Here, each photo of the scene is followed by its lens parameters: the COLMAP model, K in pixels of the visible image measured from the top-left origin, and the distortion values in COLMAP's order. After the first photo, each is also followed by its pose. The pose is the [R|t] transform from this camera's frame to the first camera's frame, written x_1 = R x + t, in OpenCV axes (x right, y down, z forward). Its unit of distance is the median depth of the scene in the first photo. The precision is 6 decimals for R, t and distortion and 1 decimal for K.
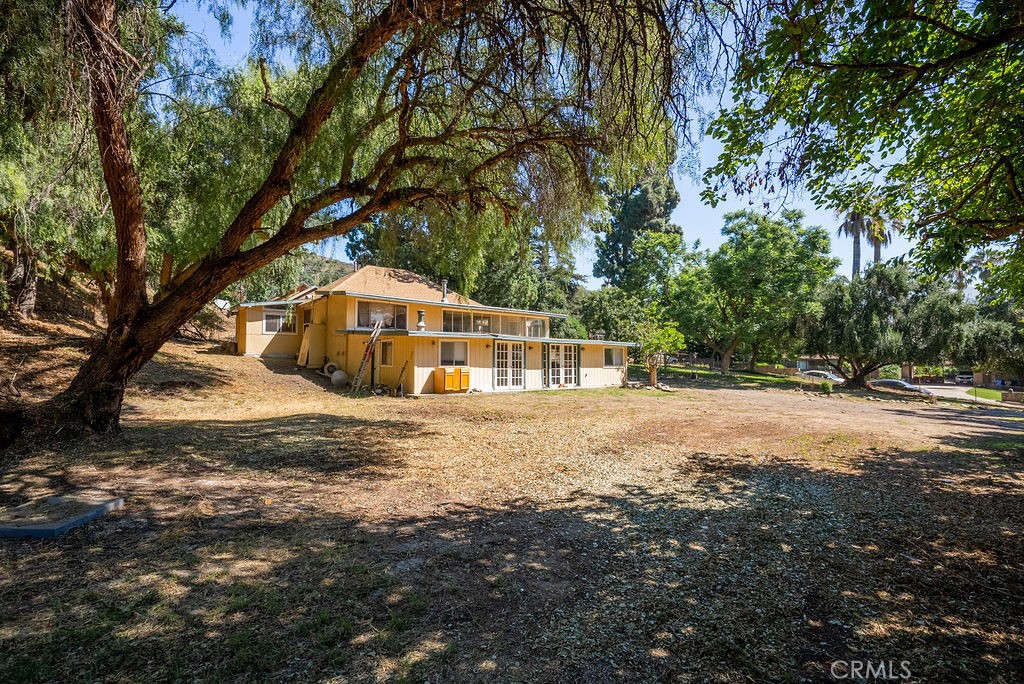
lens RADIAL K [[494.8, 0, 500.6], [0, 494.8, 341.9], [0, 0, 1]] dist [-0.043200, 0.000662]
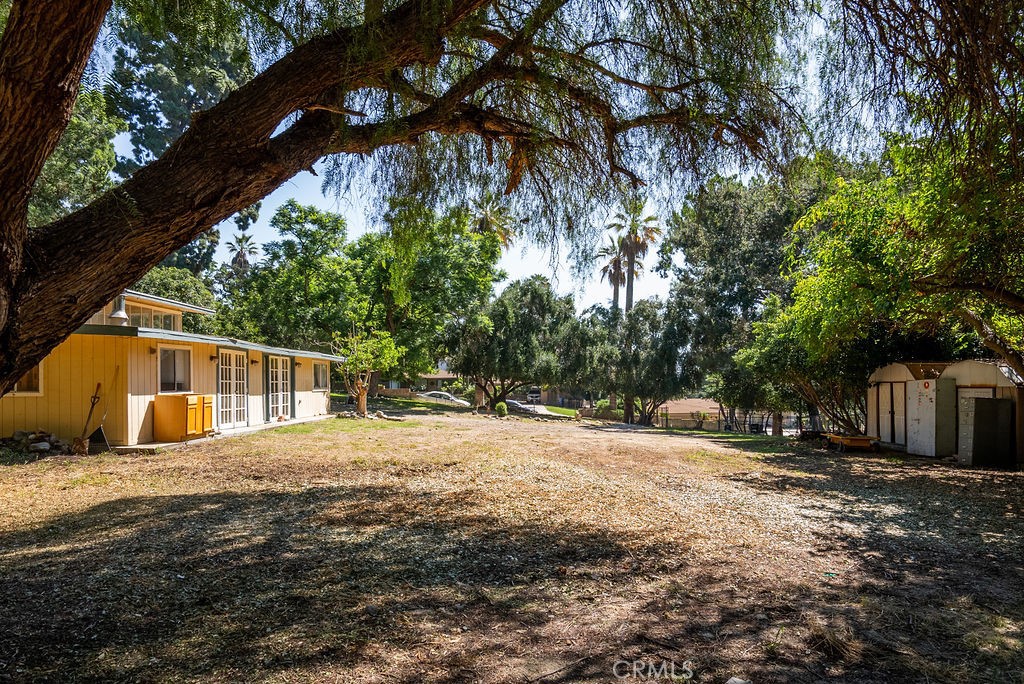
lens RADIAL K [[661.4, 0, 509.3], [0, 661.4, 384.8], [0, 0, 1]] dist [0.001964, 0.002094]
pose [[0.669872, -0.006726, 0.742446, -0.304337], [-0.028641, 0.998981, 0.034891, 0.002333], [-0.741924, -0.044637, 0.668997, 0.156221]]
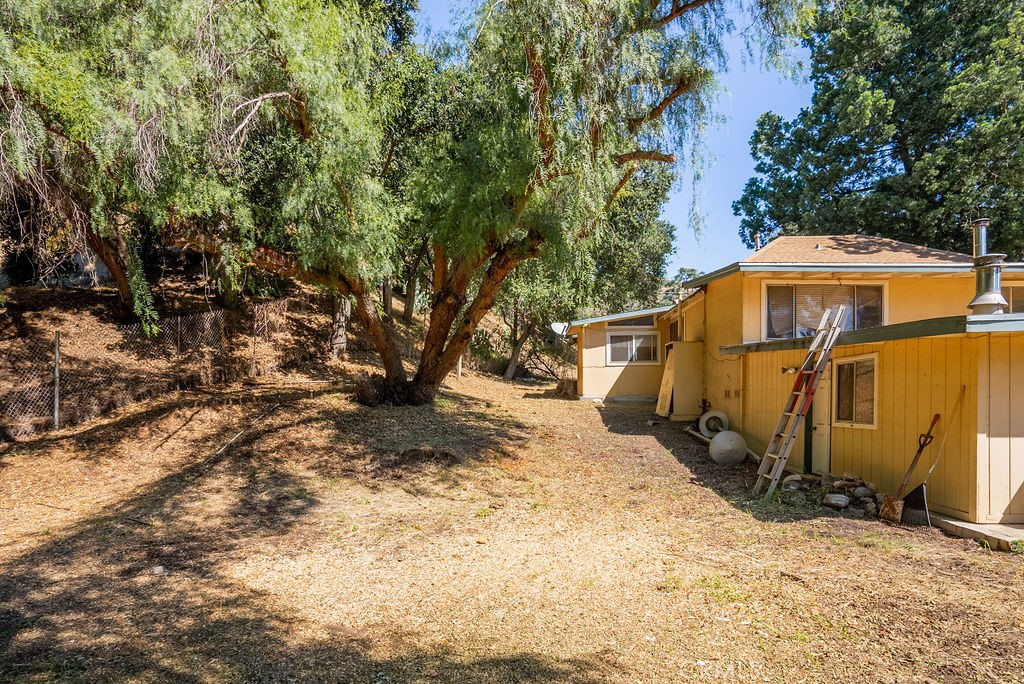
lens RADIAL K [[519.6, 0, 507.3], [0, 519.6, 412.1], [0, 0, 1]] dist [0.000314, 0.000133]
pose [[0.742509, 0.006039, -0.669809, -0.124057], [0.035459, 0.998203, 0.048308, 0.007187], [0.668897, -0.059620, 0.740960, 0.402631]]
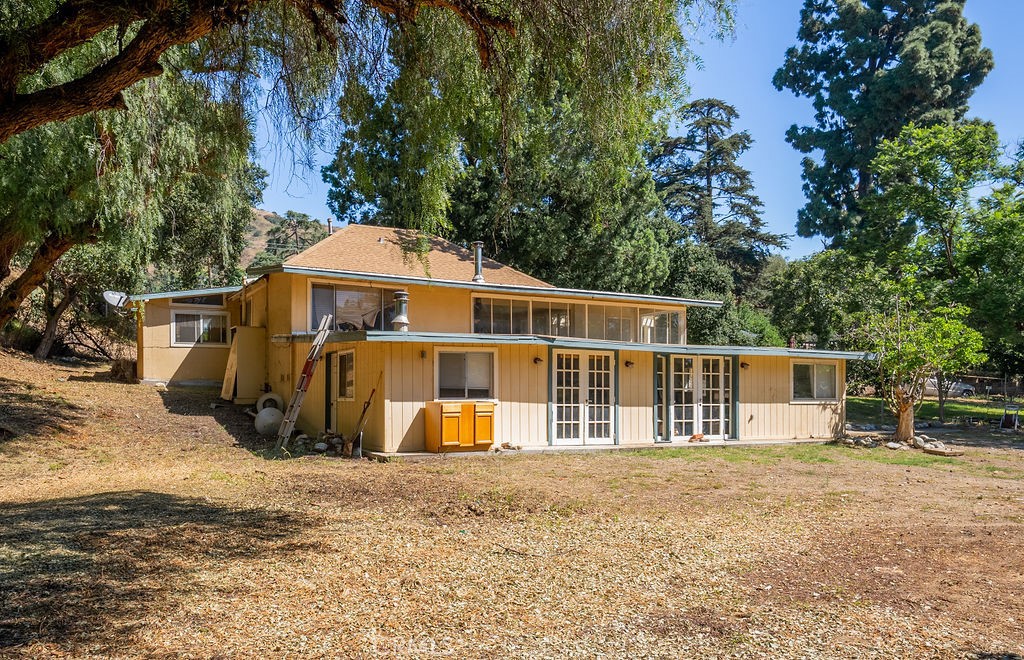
lens RADIAL K [[806.8, 0, 437.7], [0, 806.8, 400.8], [0, 0, 1]] dist [-0.006177, 0.045192]
pose [[0.970373, -0.000907, -0.241610, 0.060705], [0.012157, 0.998910, 0.045077, 0.009324], [0.241306, -0.046678, 0.969326, 0.133911]]
